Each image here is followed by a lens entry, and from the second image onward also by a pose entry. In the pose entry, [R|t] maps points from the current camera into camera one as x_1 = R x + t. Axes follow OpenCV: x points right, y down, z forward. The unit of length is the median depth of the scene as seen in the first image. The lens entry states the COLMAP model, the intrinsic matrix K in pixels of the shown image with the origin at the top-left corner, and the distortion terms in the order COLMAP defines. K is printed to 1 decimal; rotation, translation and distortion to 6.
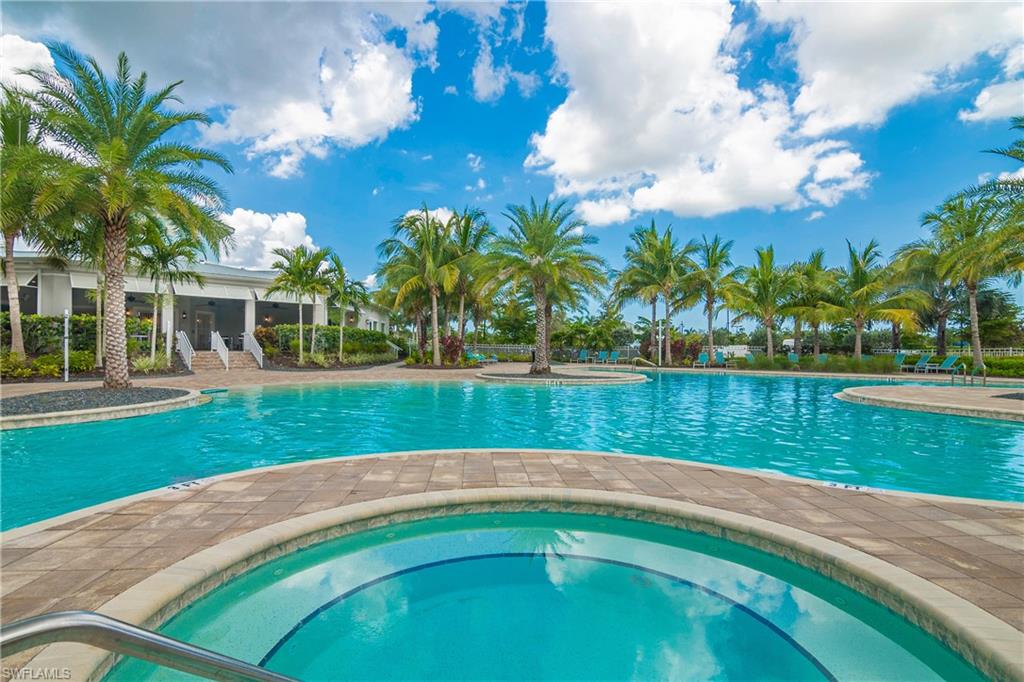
lens RADIAL K [[503.0, 0, 509.6], [0, 503.0, 342.9], [0, 0, 1]] dist [-0.000278, 0.000029]
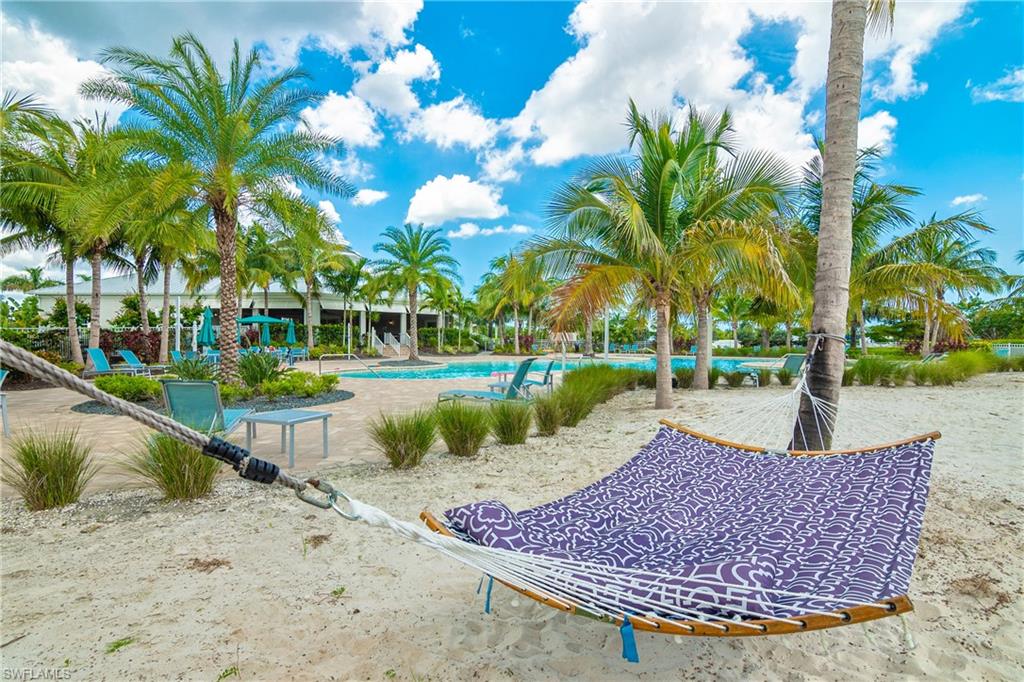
lens RADIAL K [[503.0, 0, 514.9], [0, 503.0, 340.3], [0, 0, 1]] dist [-0.000278, 0.000029]
pose [[0.999138, -0.002618, -0.041423, -0.089169], [0.002911, 0.999971, 0.007015, -0.006986], [0.041404, -0.007130, 0.999117, -0.552589]]
